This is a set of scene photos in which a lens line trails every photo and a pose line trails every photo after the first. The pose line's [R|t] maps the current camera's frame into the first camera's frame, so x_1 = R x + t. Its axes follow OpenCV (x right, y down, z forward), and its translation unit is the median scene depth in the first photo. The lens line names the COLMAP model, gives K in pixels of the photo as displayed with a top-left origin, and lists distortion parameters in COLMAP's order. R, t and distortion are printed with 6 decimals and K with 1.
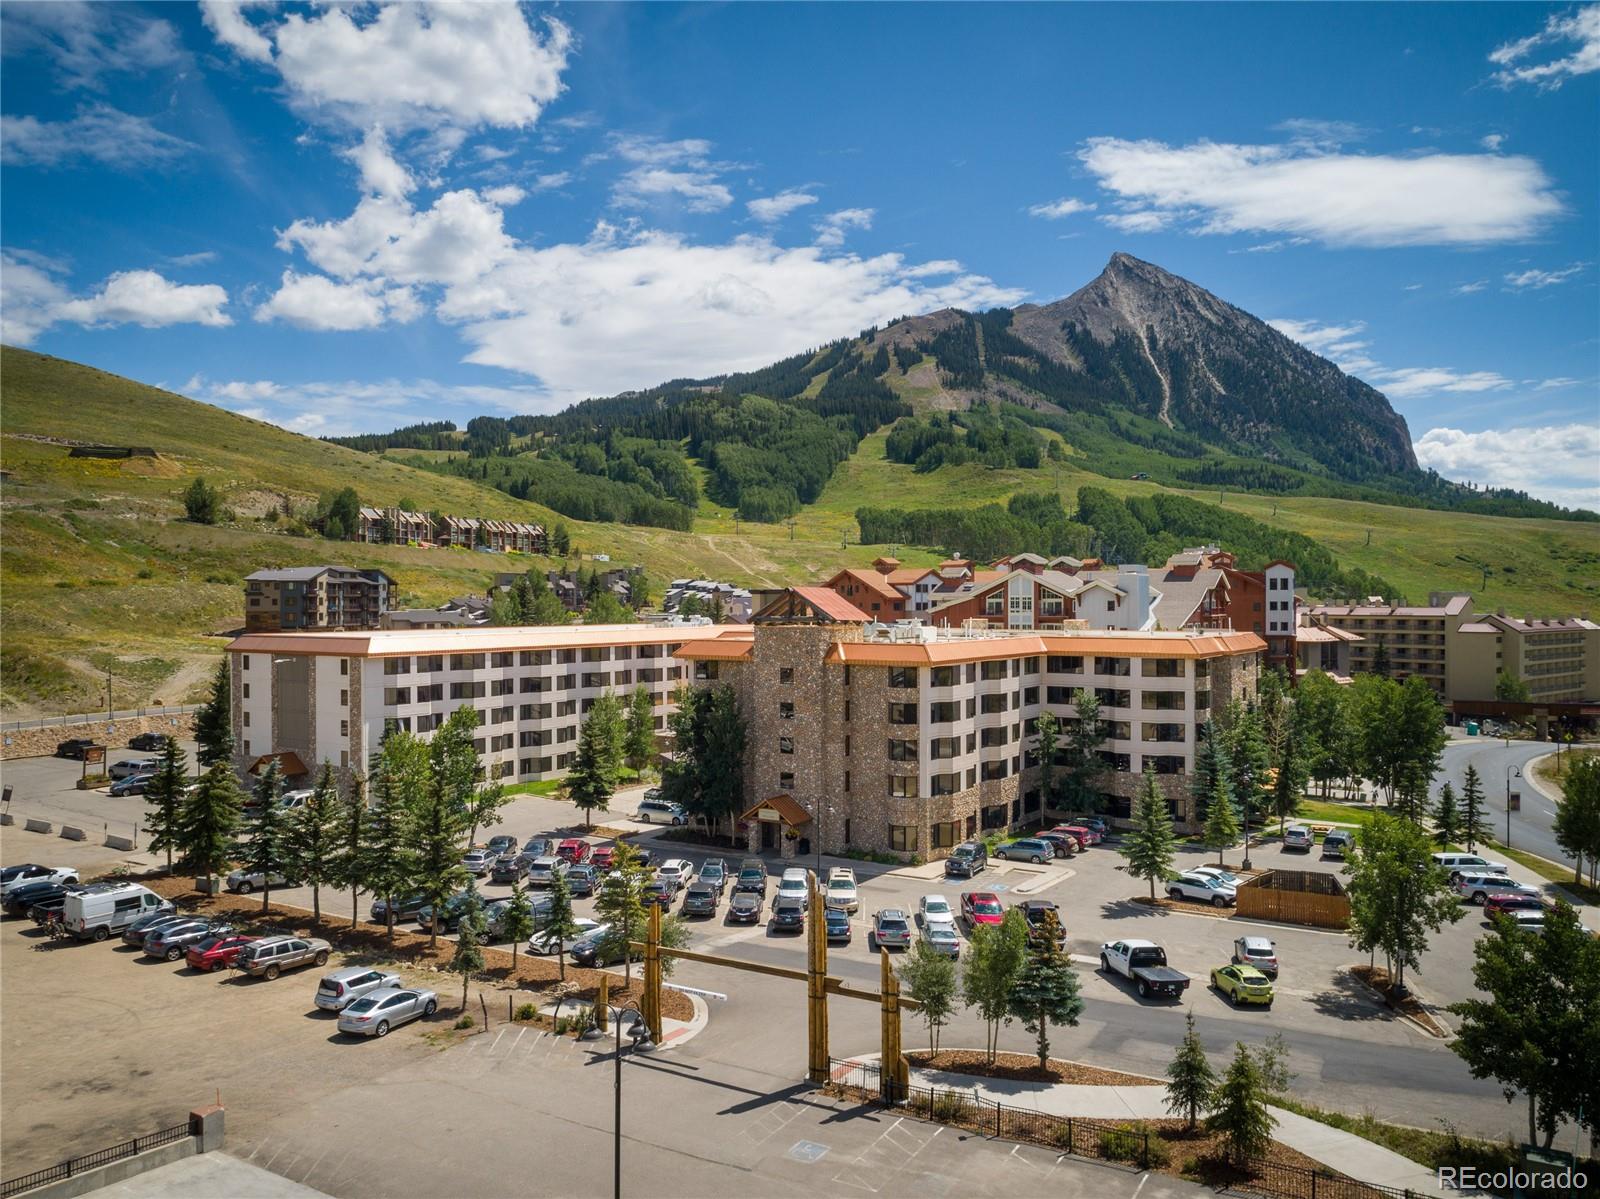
lens RADIAL K [[1287.9, 0, 800.0], [0, 1287.9, 599.5], [0, 0, 1]] dist [-0.021308, -0.000492]
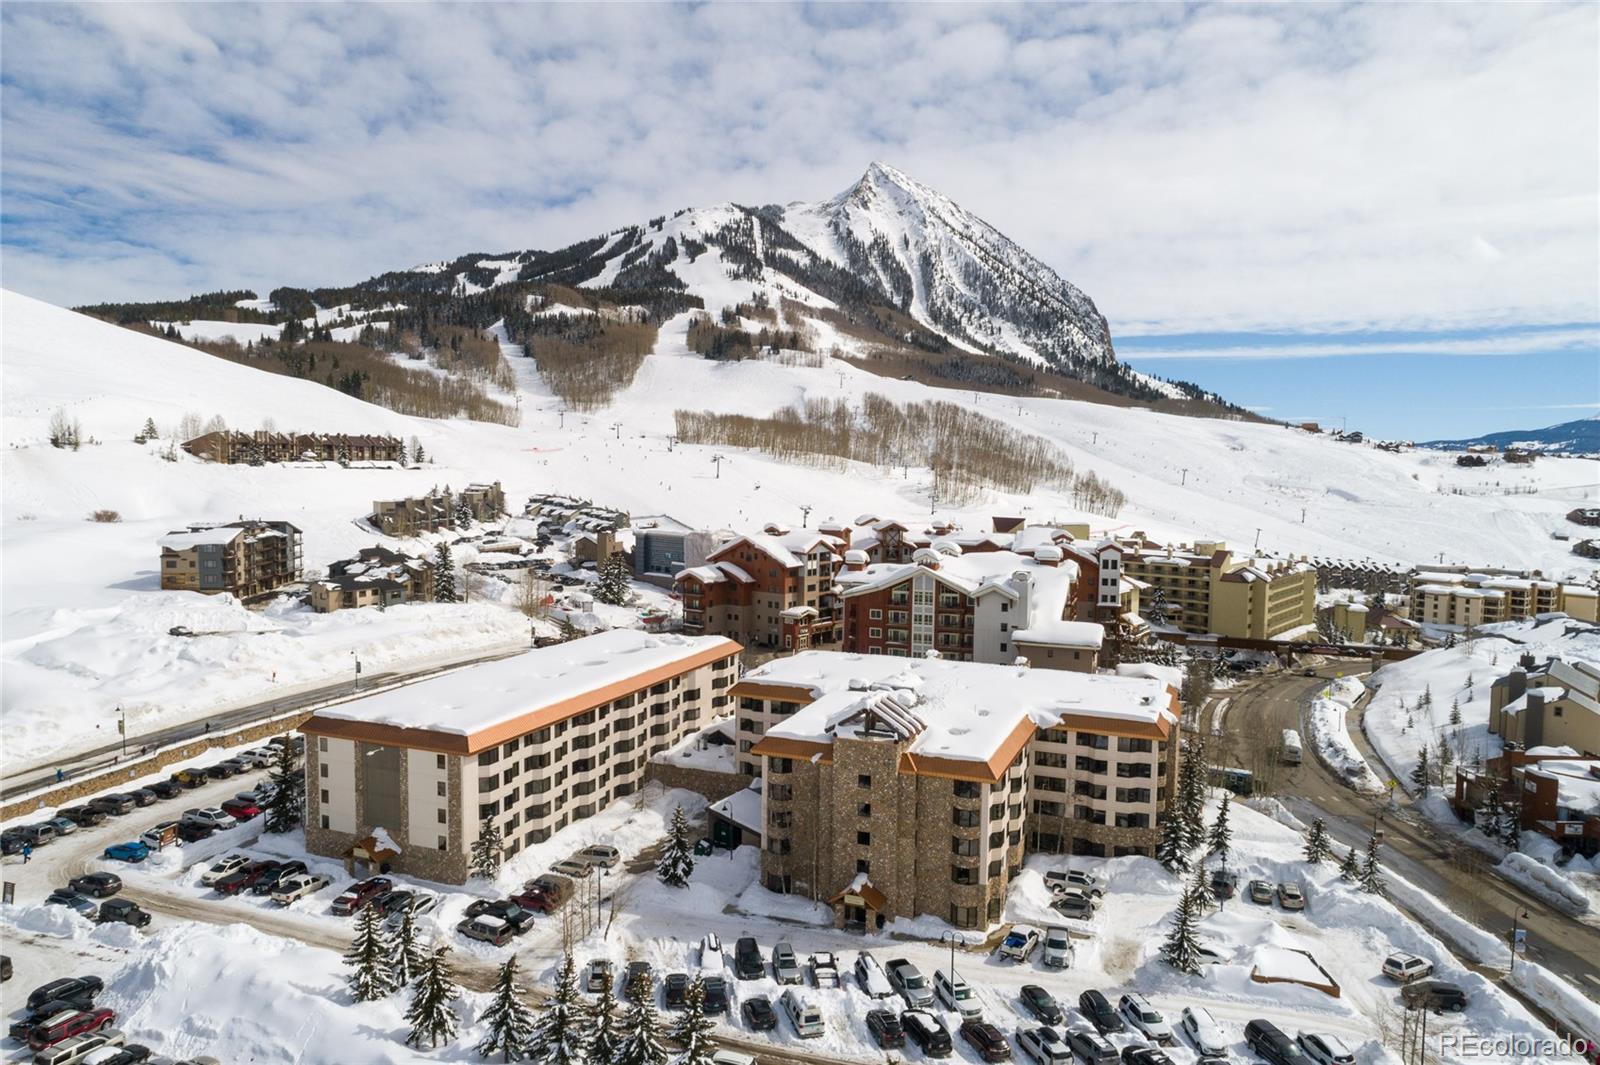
lens RADIAL K [[1145.3, 0, 800.0], [0, 1145.3, 532.5], [0, 0, 1]] dist [0.006429, 0.001014]
pose [[0.977618, -0.002273, 0.210373, -0.122482], [-0.016356, 0.996094, 0.086770, -0.110101], [-0.209749, -0.088269, 0.973763, -0.002669]]
